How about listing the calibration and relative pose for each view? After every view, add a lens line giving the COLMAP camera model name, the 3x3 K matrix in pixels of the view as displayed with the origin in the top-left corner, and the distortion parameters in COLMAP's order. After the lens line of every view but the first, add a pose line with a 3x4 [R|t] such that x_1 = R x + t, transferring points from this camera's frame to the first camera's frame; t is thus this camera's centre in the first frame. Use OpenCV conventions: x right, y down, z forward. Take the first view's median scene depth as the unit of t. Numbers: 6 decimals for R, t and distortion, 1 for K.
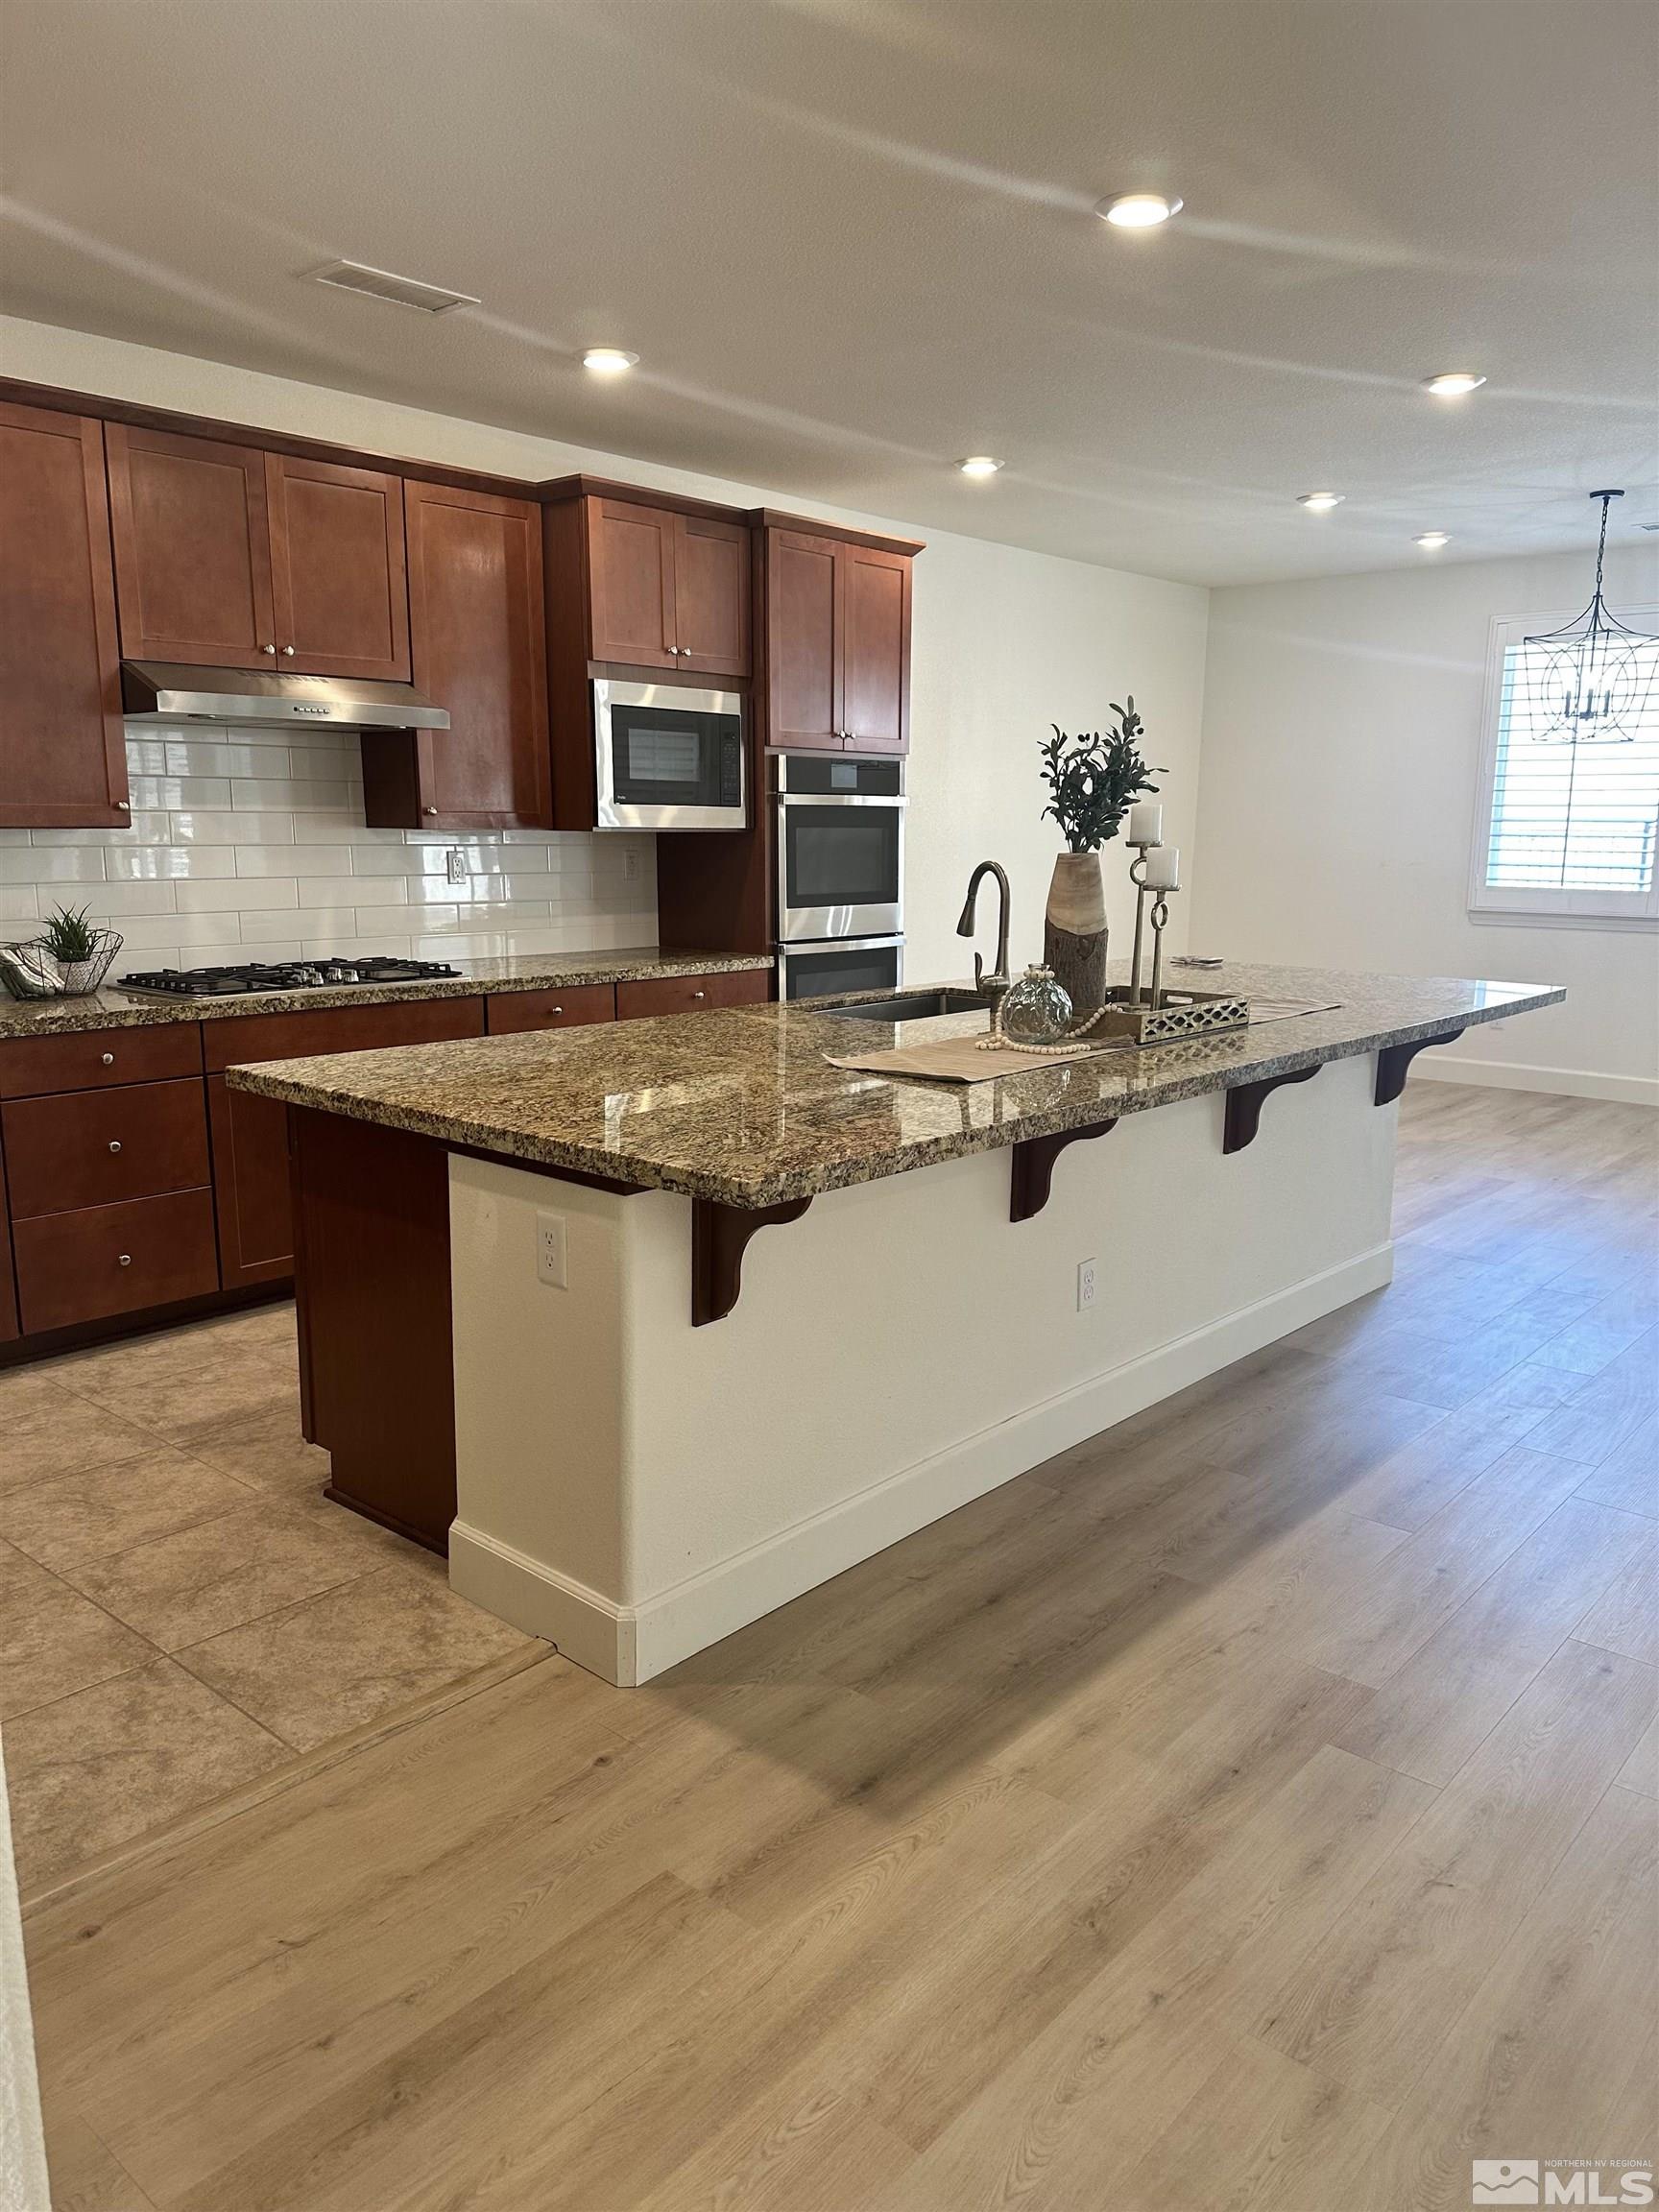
lens RADIAL K [[1567.5, 0, 847.6], [0, 1567.5, 1110.6], [0, 0, 1]] dist [0.007775, -0.010515]
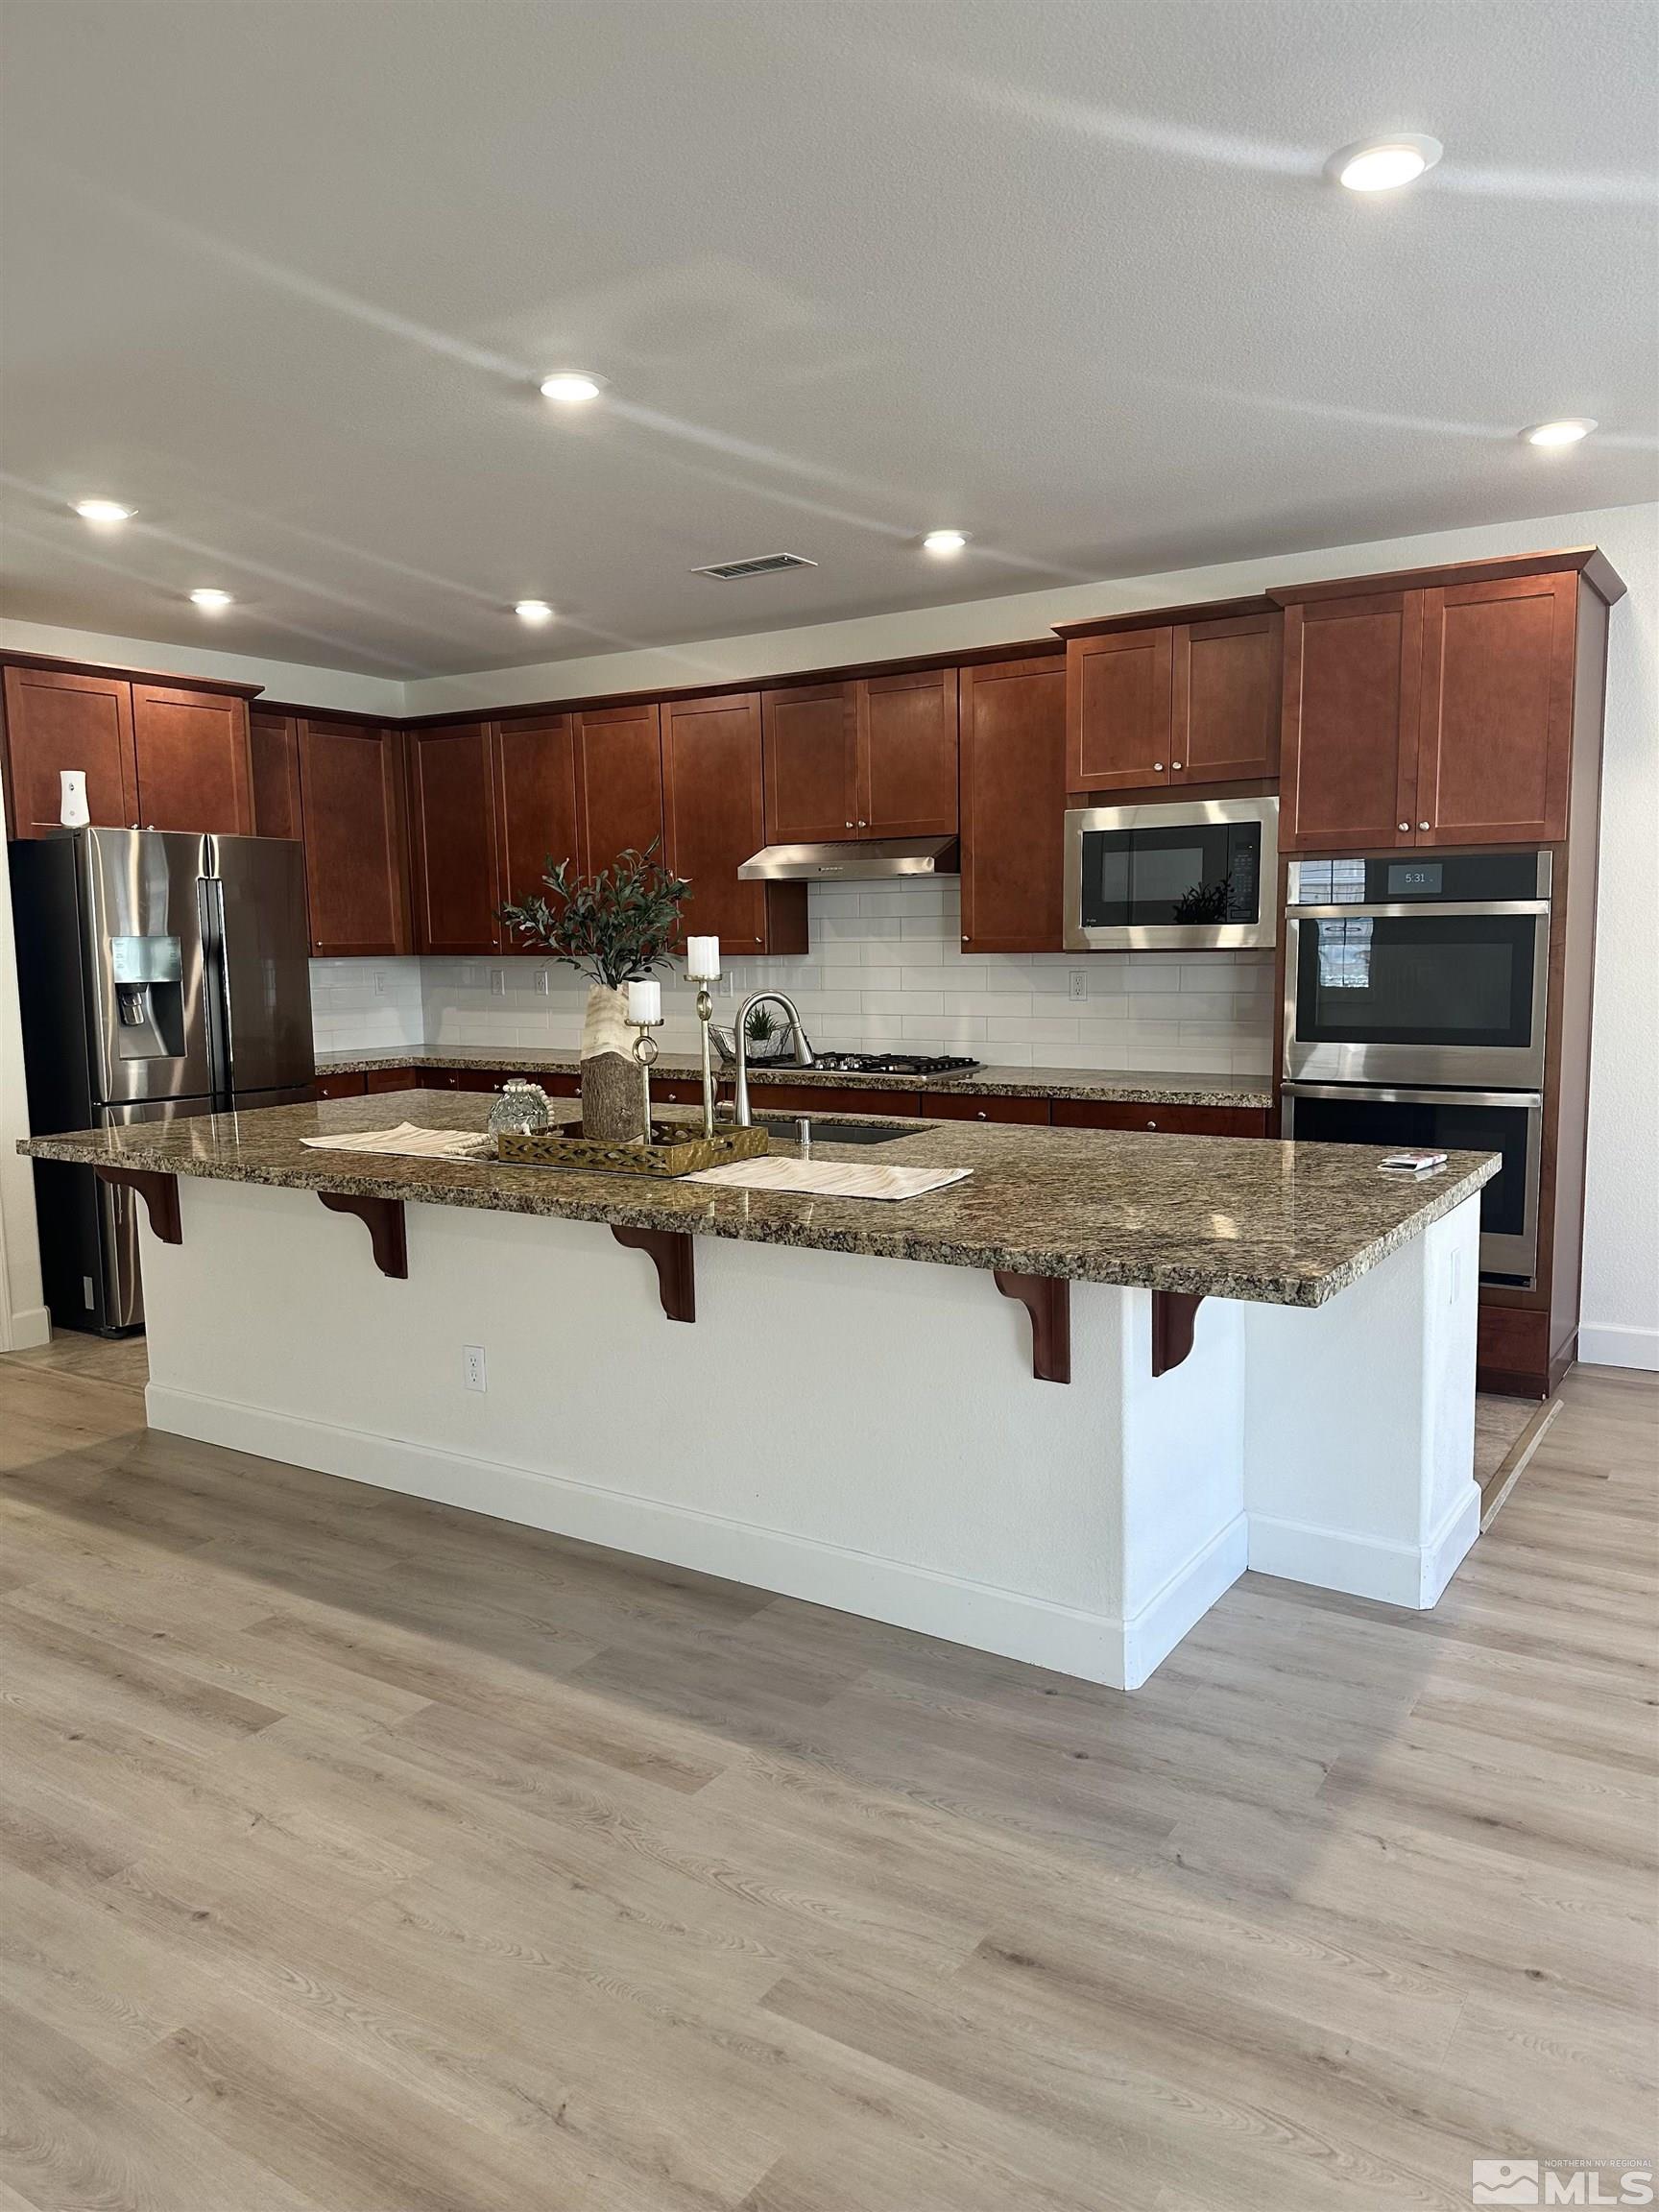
lens RADIAL K [[1567.5, 0, 846.6], [0, 1567.5, 1101.1], [0, 0, 1]] dist [0.007775, -0.010515]
pose [[0.129028, 0.094400, -0.987137, 1.098925], [-0.160712, 0.984289, 0.073121, -0.172316], [0.978531, 0.149211, 0.142172, 0.930862]]
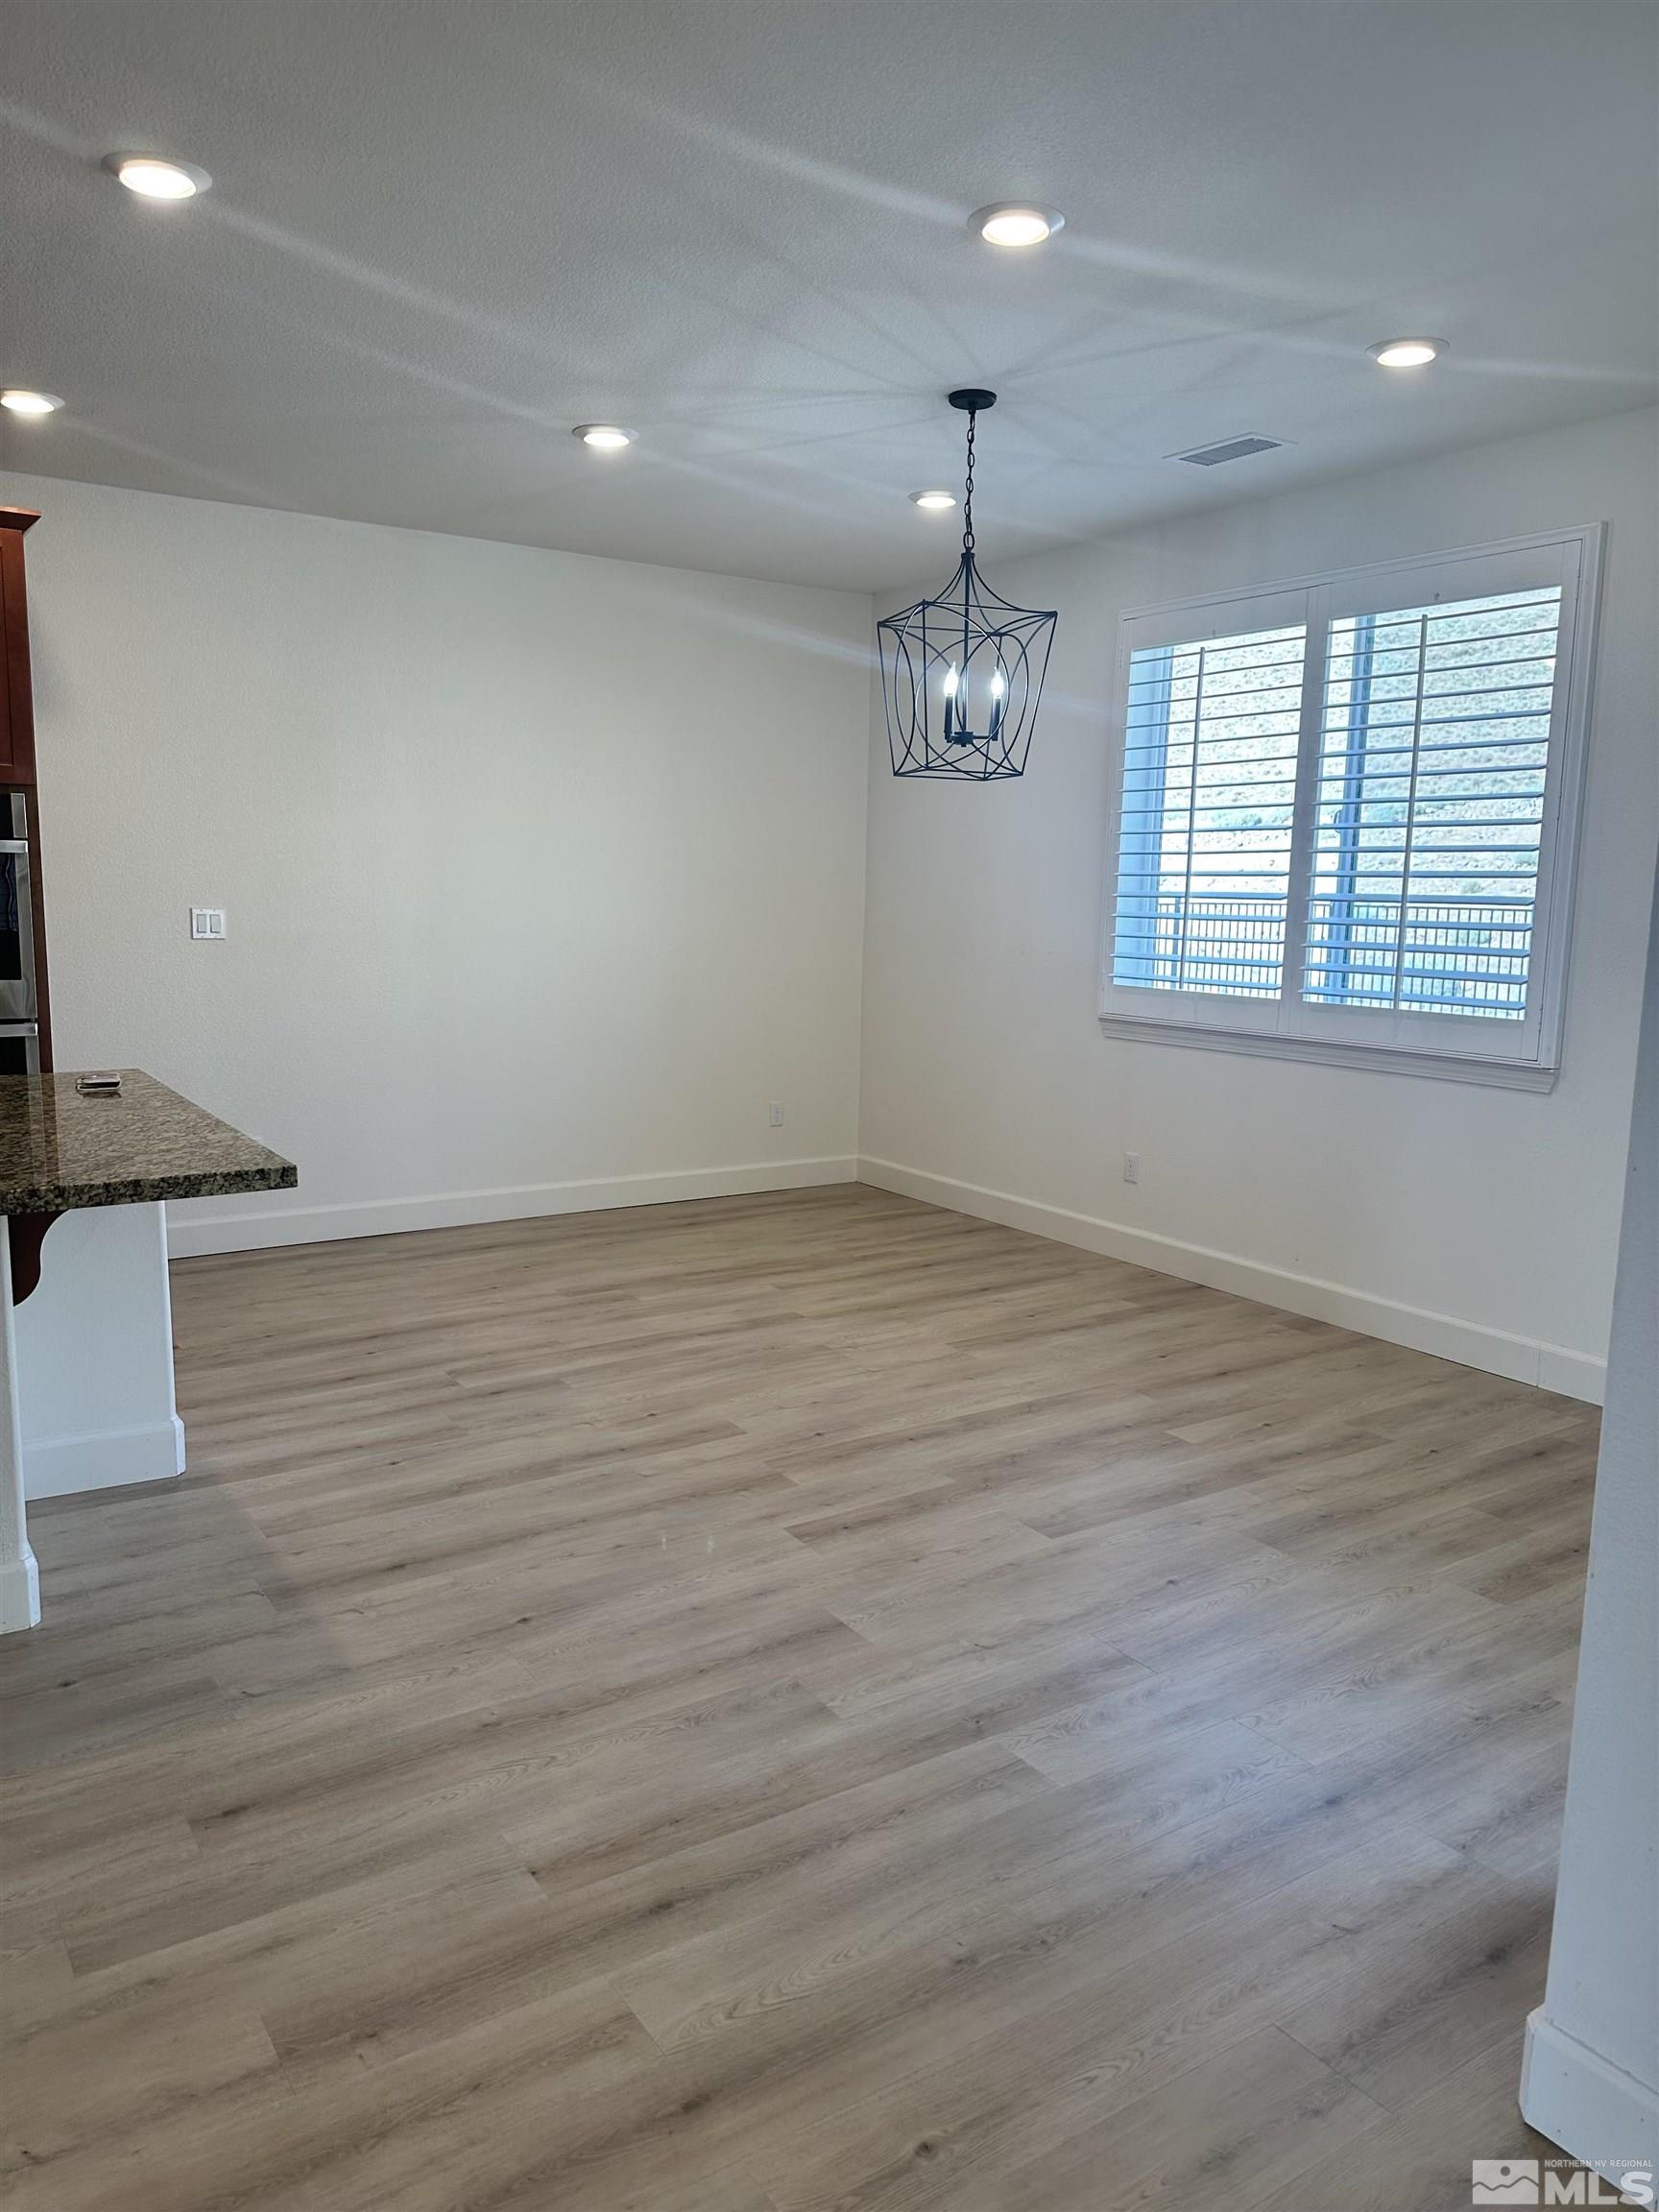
lens RADIAL K [[1567.5, 0, 820.8], [0, 1567.5, 1112.0], [0, 0, 1]] dist [0.007775, -0.010515]
pose [[0.960582, 0.044838, -0.274358, 0.960350], [-0.053931, 0.998214, -0.025686, -0.108957], [0.272717, 0.039470, 0.961284, 0.590591]]
